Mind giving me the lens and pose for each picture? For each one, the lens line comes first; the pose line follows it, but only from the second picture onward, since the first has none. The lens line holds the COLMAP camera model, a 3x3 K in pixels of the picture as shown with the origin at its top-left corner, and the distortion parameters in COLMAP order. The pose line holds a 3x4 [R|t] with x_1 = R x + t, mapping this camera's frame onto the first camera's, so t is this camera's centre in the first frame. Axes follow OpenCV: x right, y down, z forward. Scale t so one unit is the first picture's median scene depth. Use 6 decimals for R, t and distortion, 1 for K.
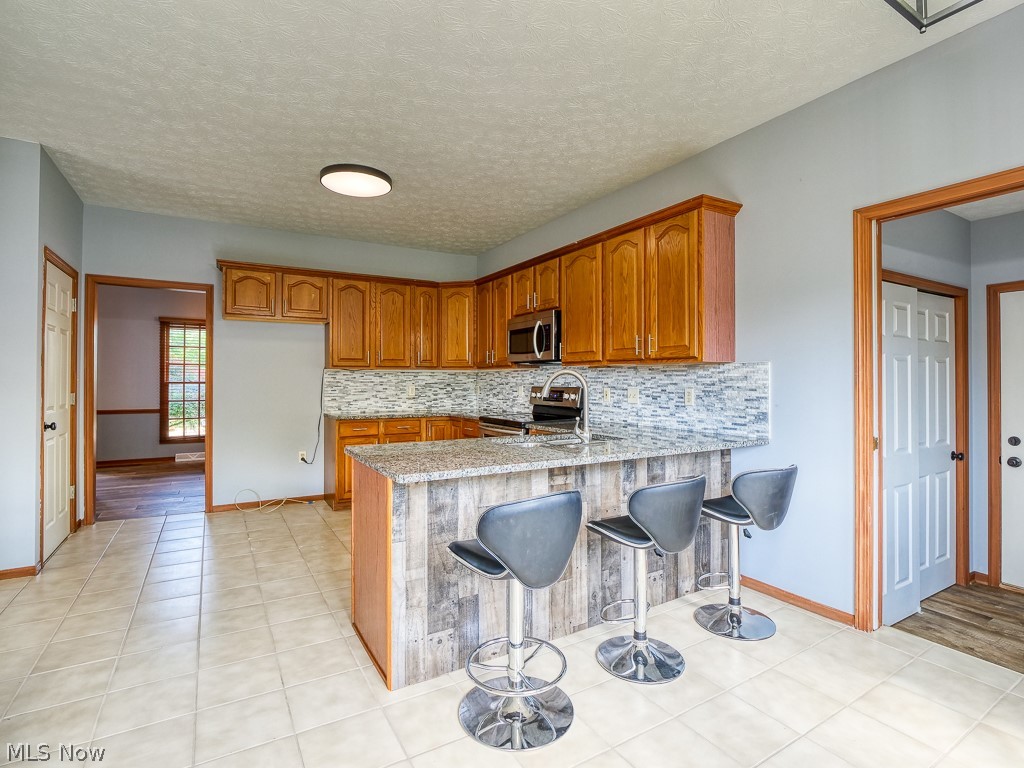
lens RADIAL K [[506.3, 0, 513.4], [0, 506.3, 373.9], [0, 0, 1]] dist [-0.009347, -0.000105]
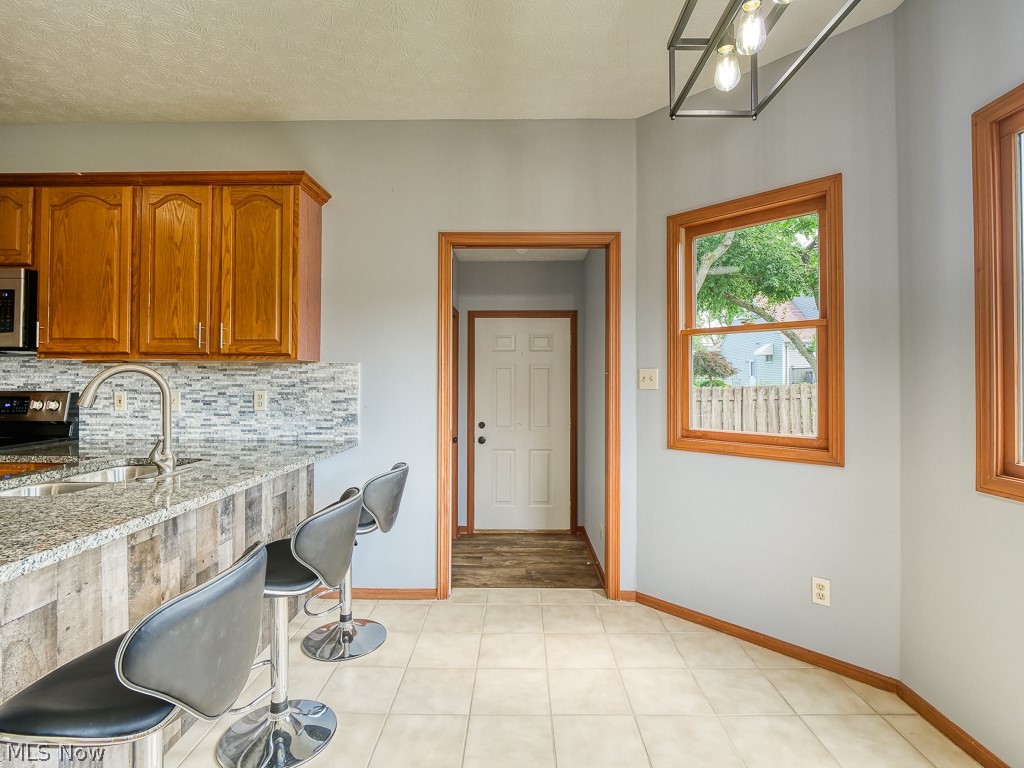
lens RADIAL K [[506.3, 0, 513.4], [0, 506.3, 373.9], [0, 0, 1]] dist [-0.009347, -0.000105]
pose [[0.527523, 0.013656, 0.849431, -0.160632], [-0.012762, 0.999885, -0.008149, 0.002209], [-0.849445, -0.006541, 0.527637, 0.199056]]
